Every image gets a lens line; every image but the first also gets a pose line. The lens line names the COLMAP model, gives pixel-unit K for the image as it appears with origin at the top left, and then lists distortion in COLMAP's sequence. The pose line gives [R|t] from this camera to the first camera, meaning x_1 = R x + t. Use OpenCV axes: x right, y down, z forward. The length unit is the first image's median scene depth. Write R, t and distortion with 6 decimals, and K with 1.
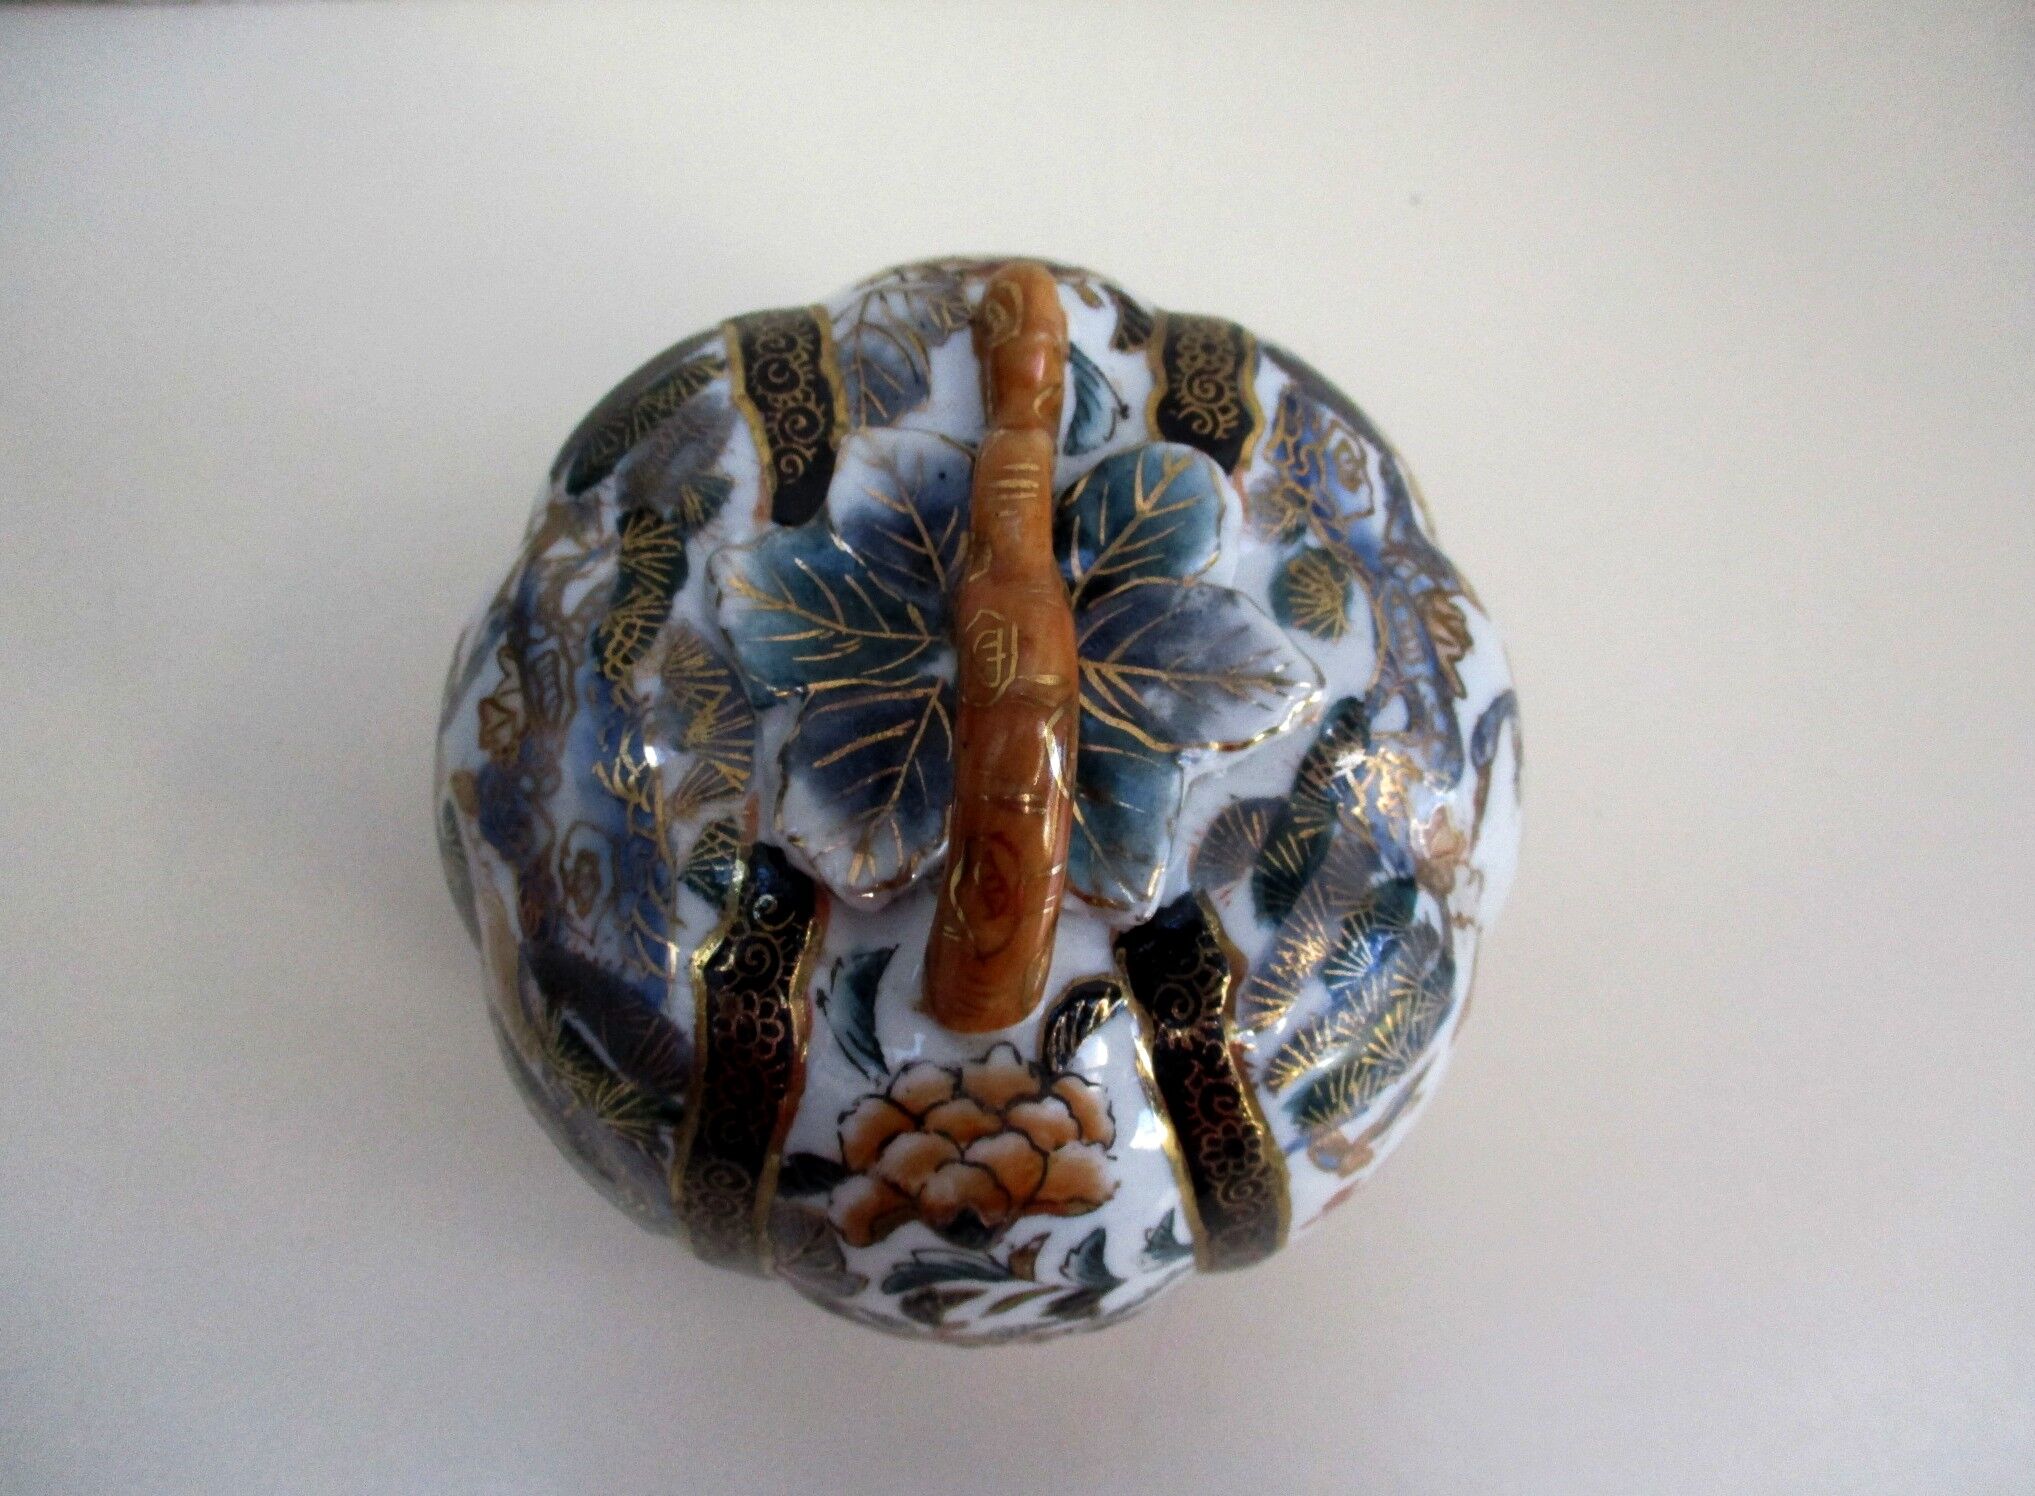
lens RADIAL K [[1672.8, 0, 1025.9], [0, 1672.8, 737.3], [0, 0, 1]] dist [-0.023798, 0.013525]
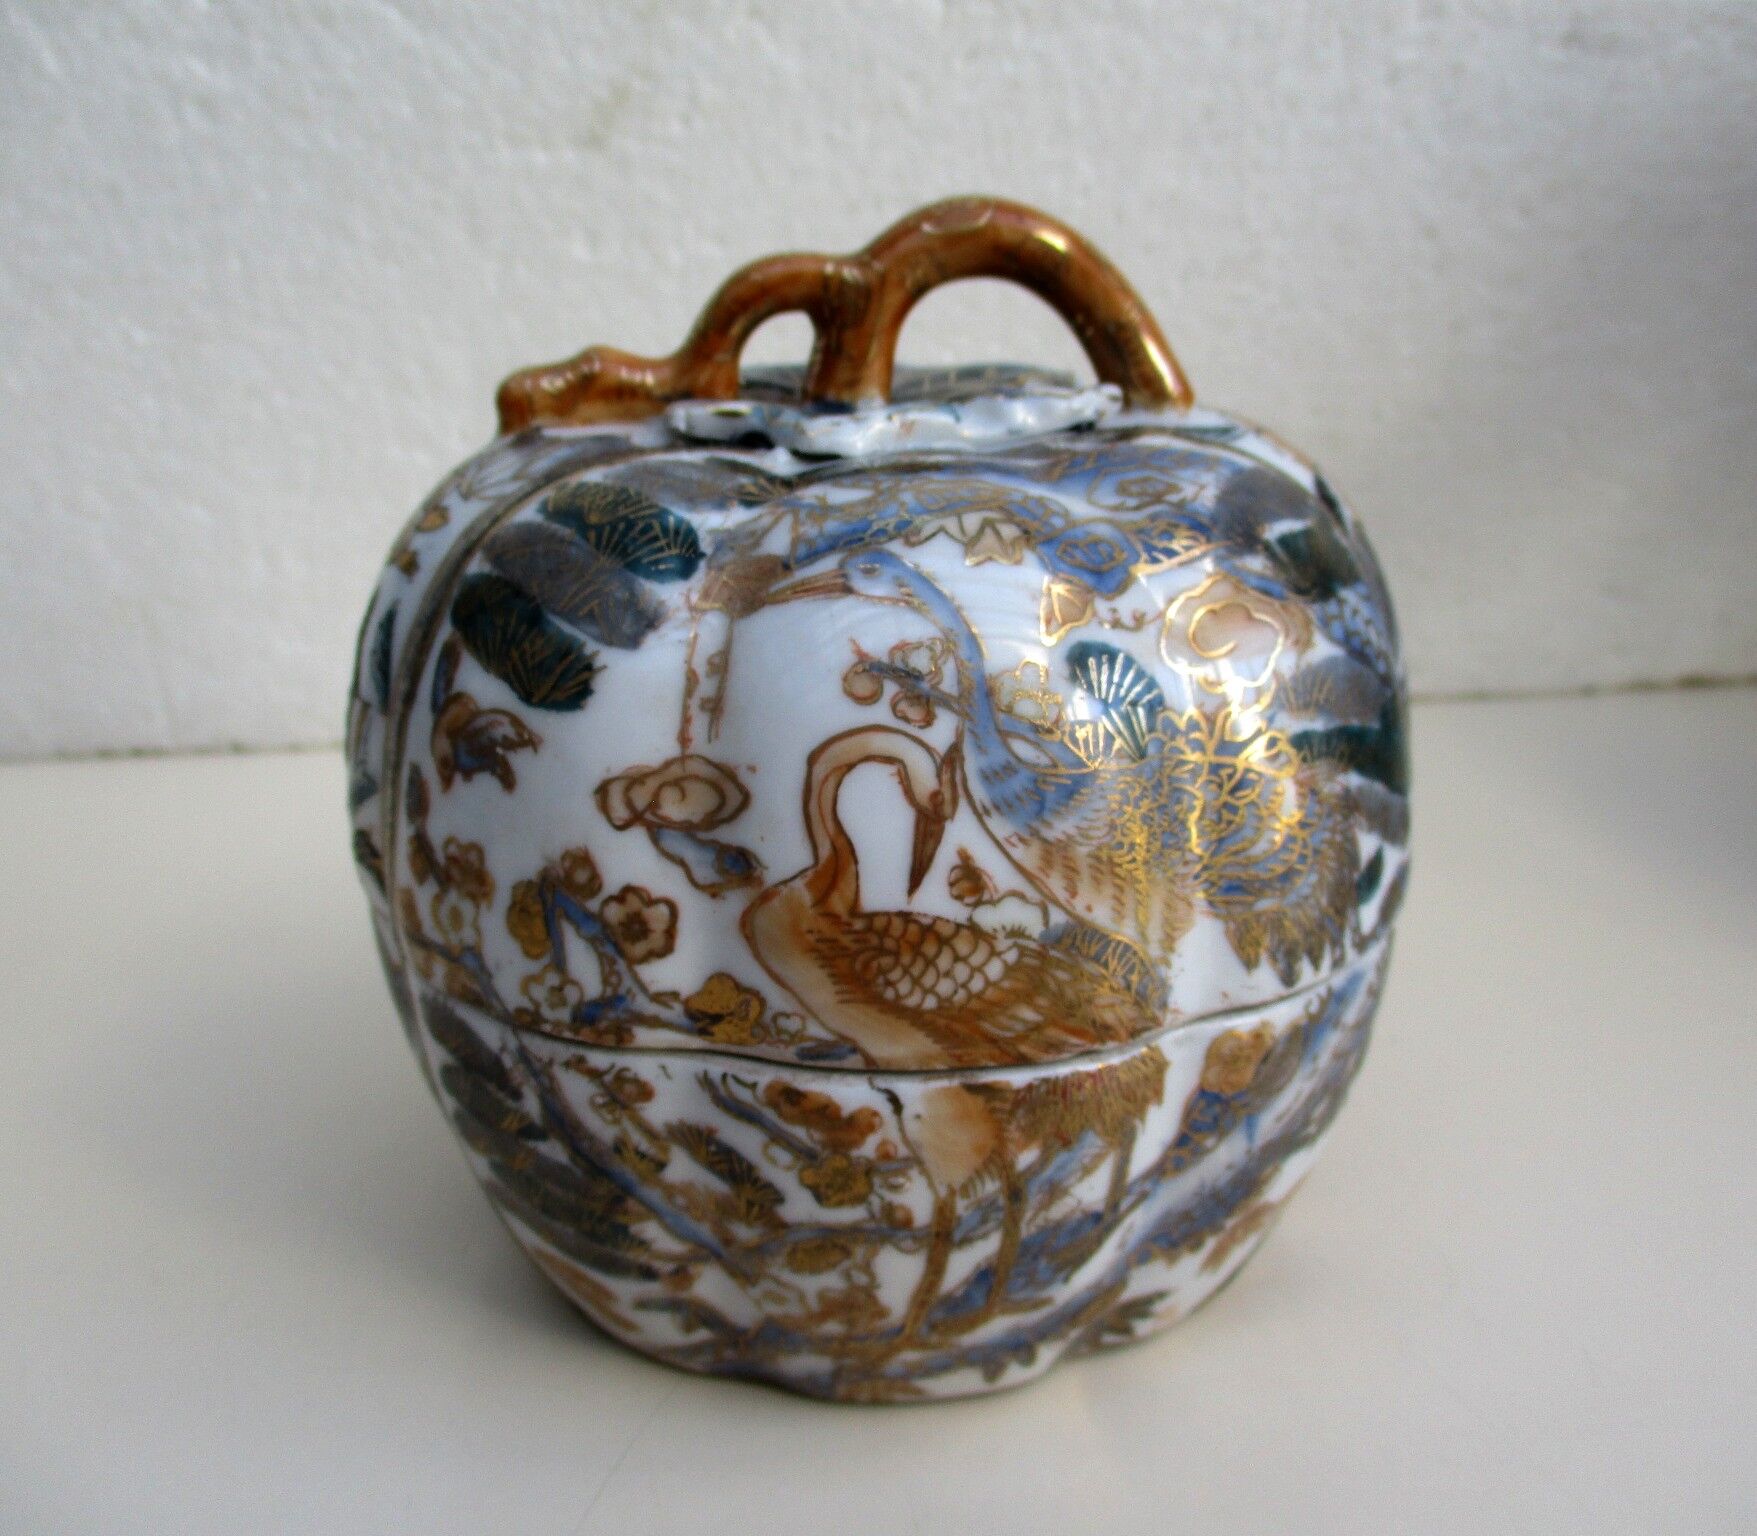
lens RADIAL K [[1668.2, 0, 922.9], [0, 1668.2, 799.7], [0, 0, 1]] dist [-0.004475, 0.000000]
pose [[-0.125648, -0.363703, 0.923002, -1.233917], [0.940080, 0.253595, 0.227901, -0.221700], [-0.316957, 0.896331, 0.310046, 0.886422]]
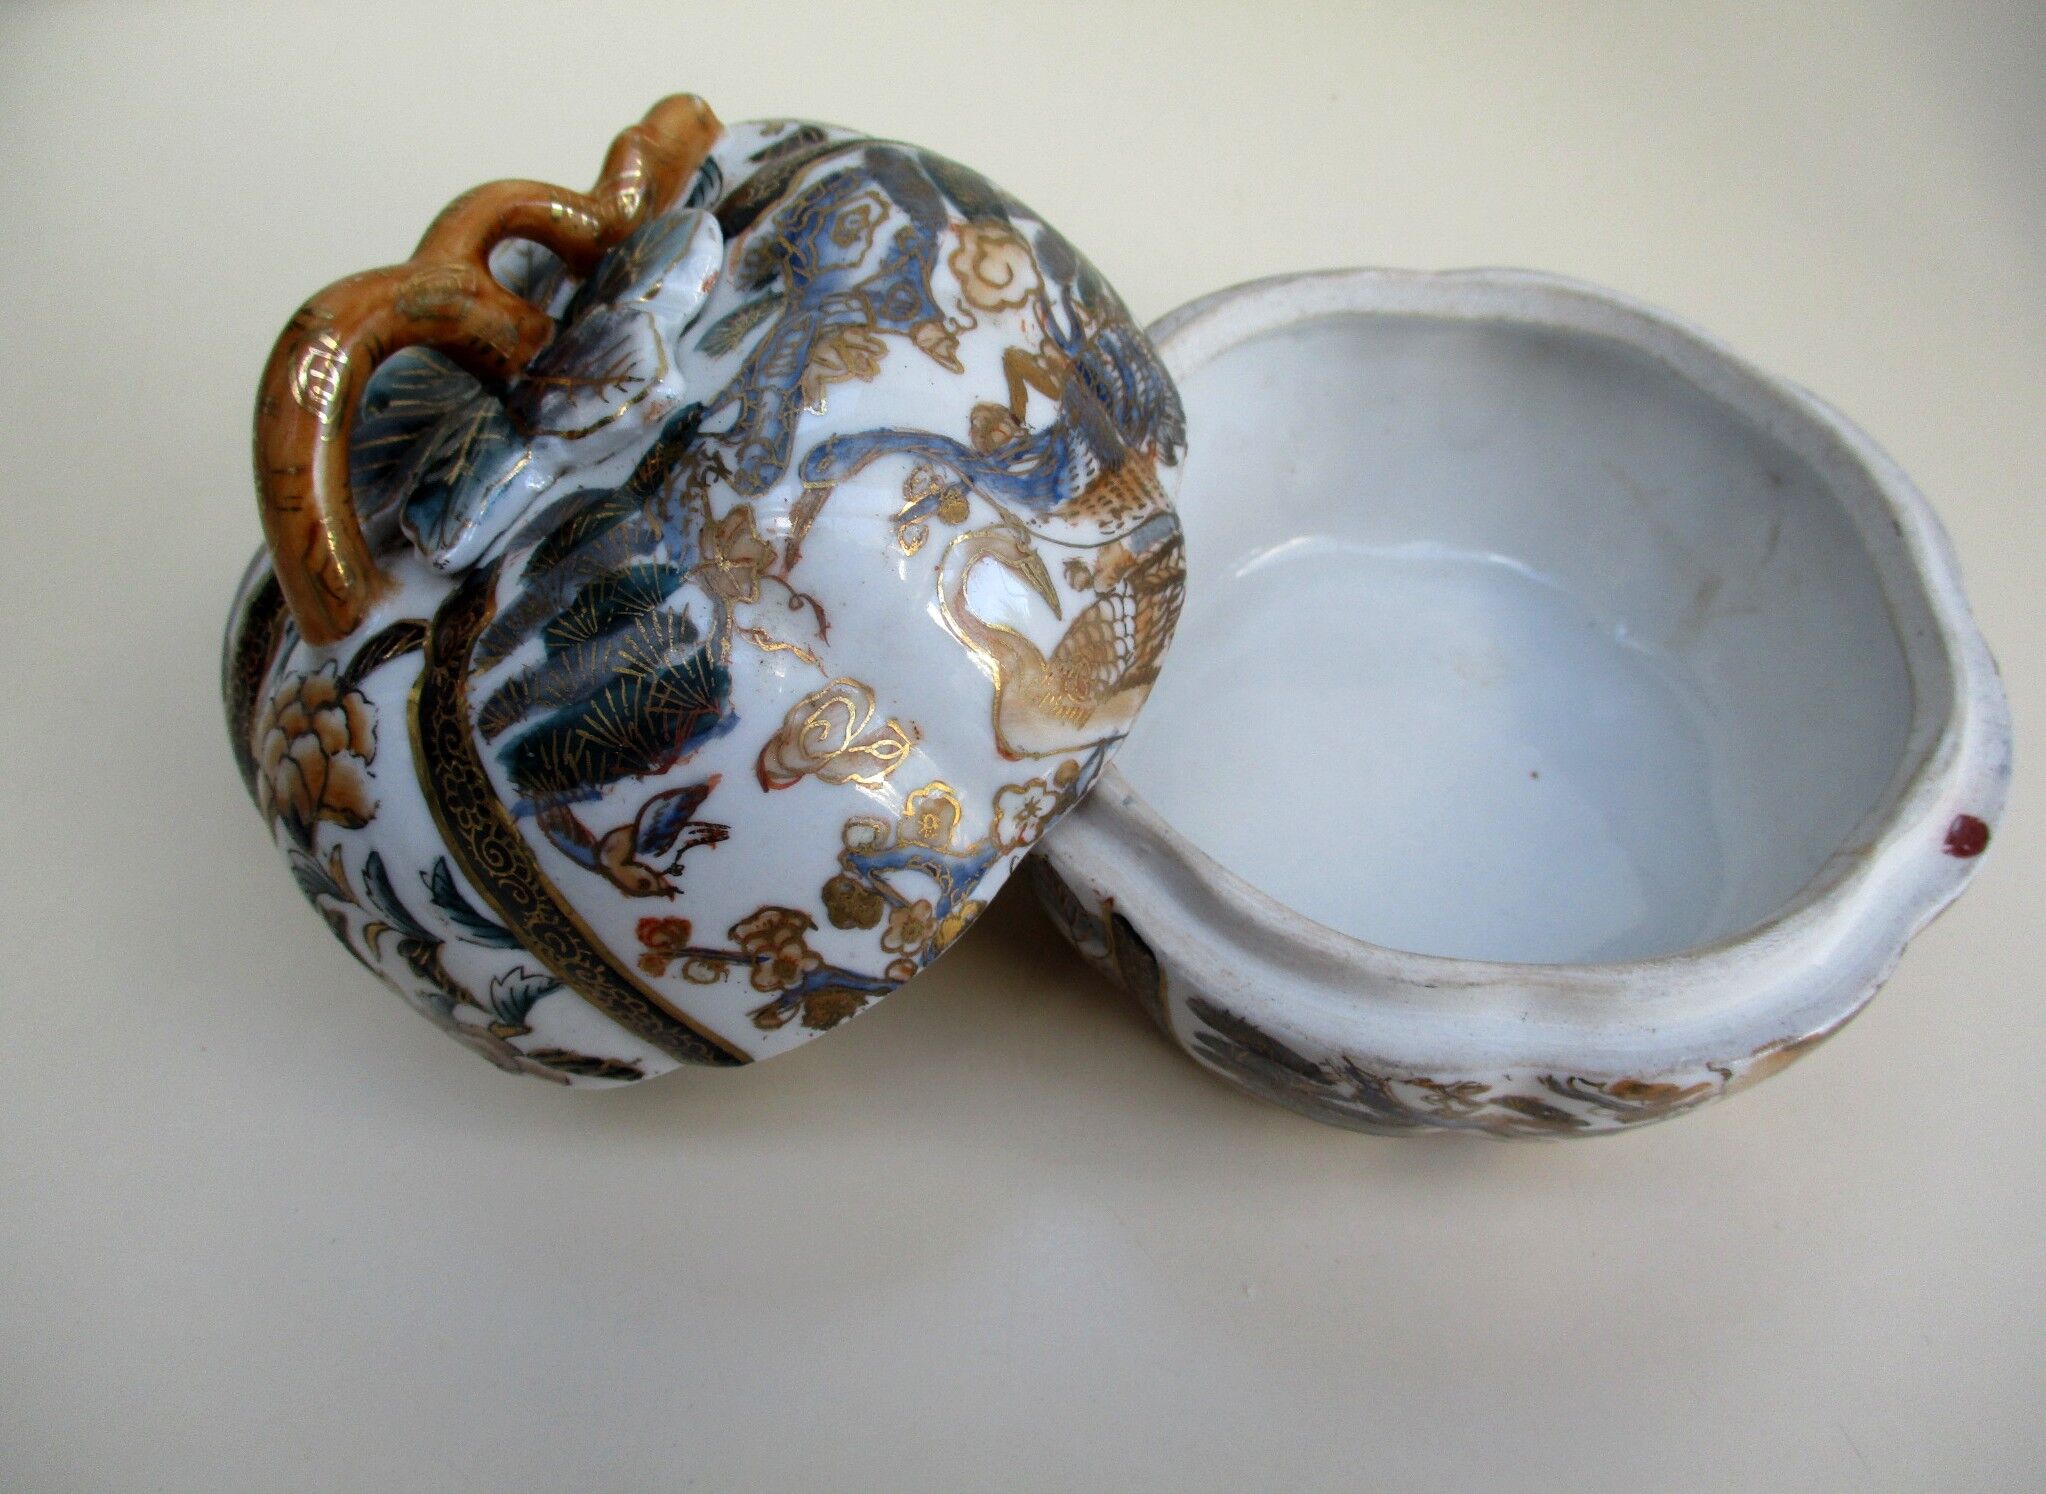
lens RADIAL K [[1681.9, 0, 1020.1], [0, 1681.9, 749.3], [0, 0, 1]] dist [-0.023798, 0.013525]
pose [[0.747707, 0.075770, -0.659692, 1.053156], [-0.213363, 0.968201, -0.130626, 0.277333], [0.628817, 0.238424, 0.740097, 0.432089]]
